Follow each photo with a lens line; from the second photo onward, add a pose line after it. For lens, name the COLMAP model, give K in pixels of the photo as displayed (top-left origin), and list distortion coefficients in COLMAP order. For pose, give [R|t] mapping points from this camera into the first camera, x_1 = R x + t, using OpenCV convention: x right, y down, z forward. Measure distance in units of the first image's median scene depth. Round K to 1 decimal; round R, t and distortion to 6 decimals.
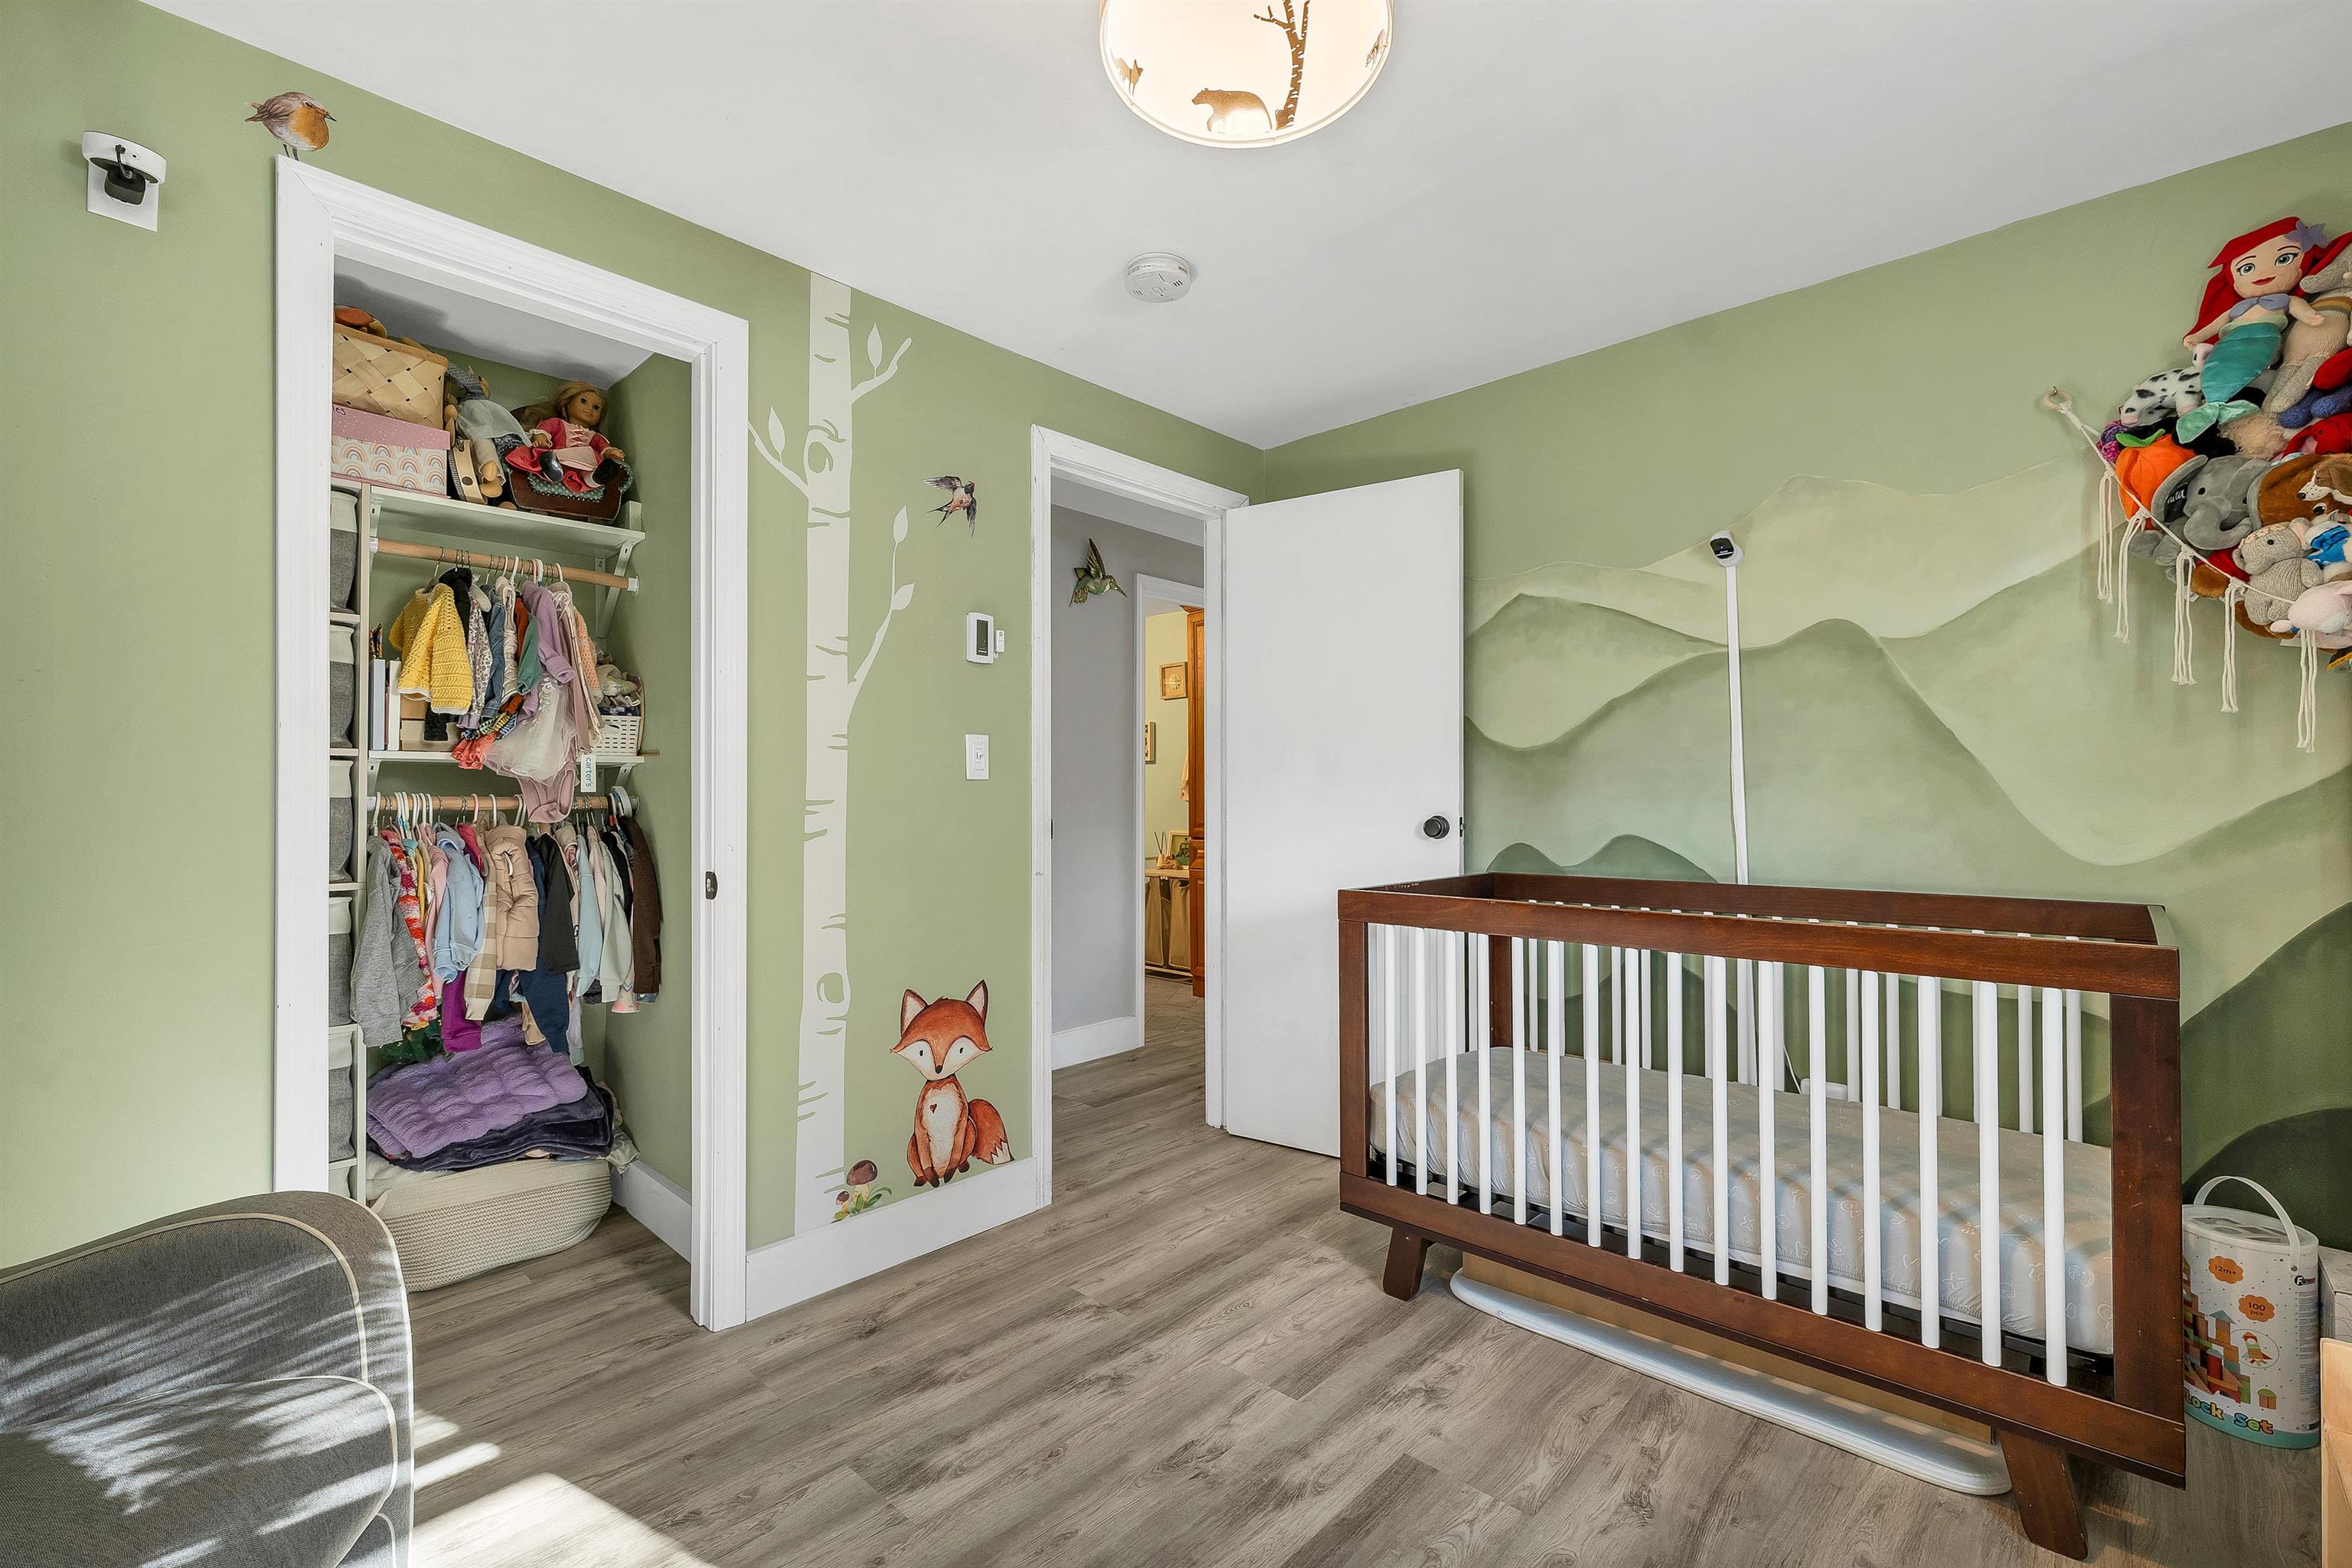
lens RADIAL K [[996.9, 0, 1168.0], [0, 996.9, 790.9], [0, 0, 1]] dist [-0.002765, -0.000054]
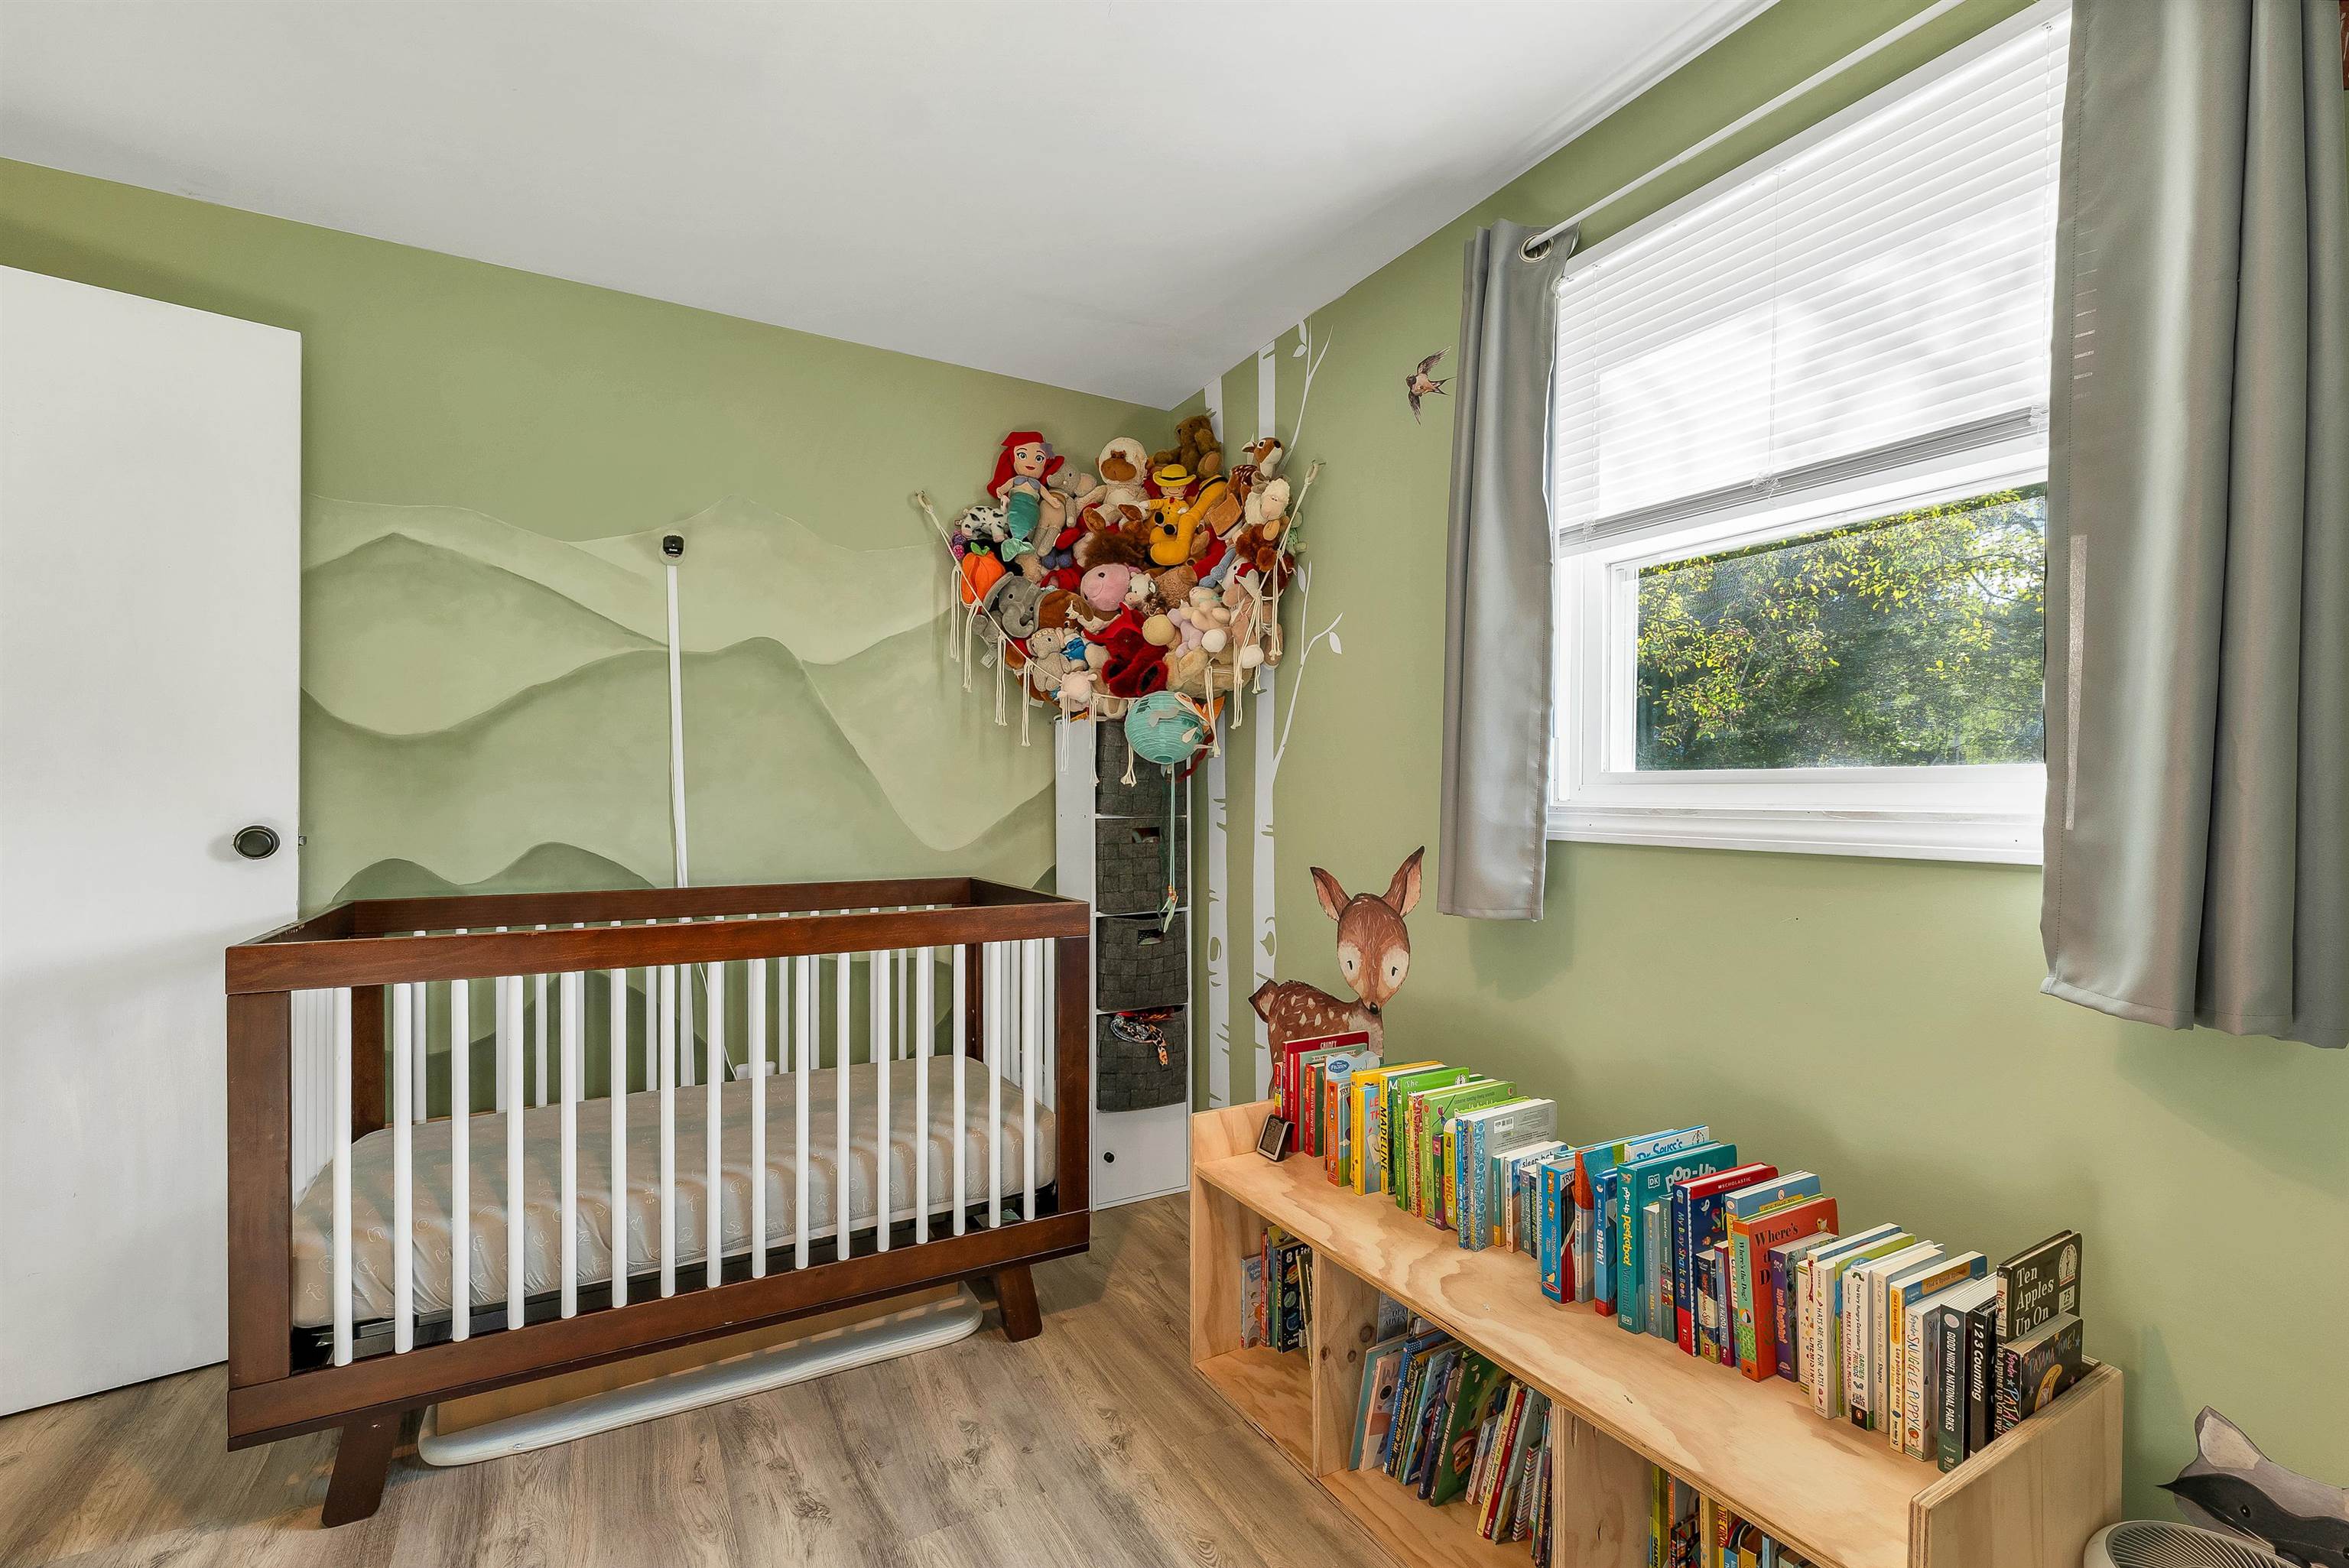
lens RADIAL K [[1020.7, 0, 1176.8], [0, 1020.7, 805.0], [0, 0, 1]] dist [-0.003540, -0.000441]
pose [[0.292221, -0.003411, 0.956345, -0.284396], [-0.011990, 0.999902, 0.007230, -0.003268], [-0.956276, -0.013579, 0.292152, 0.255592]]
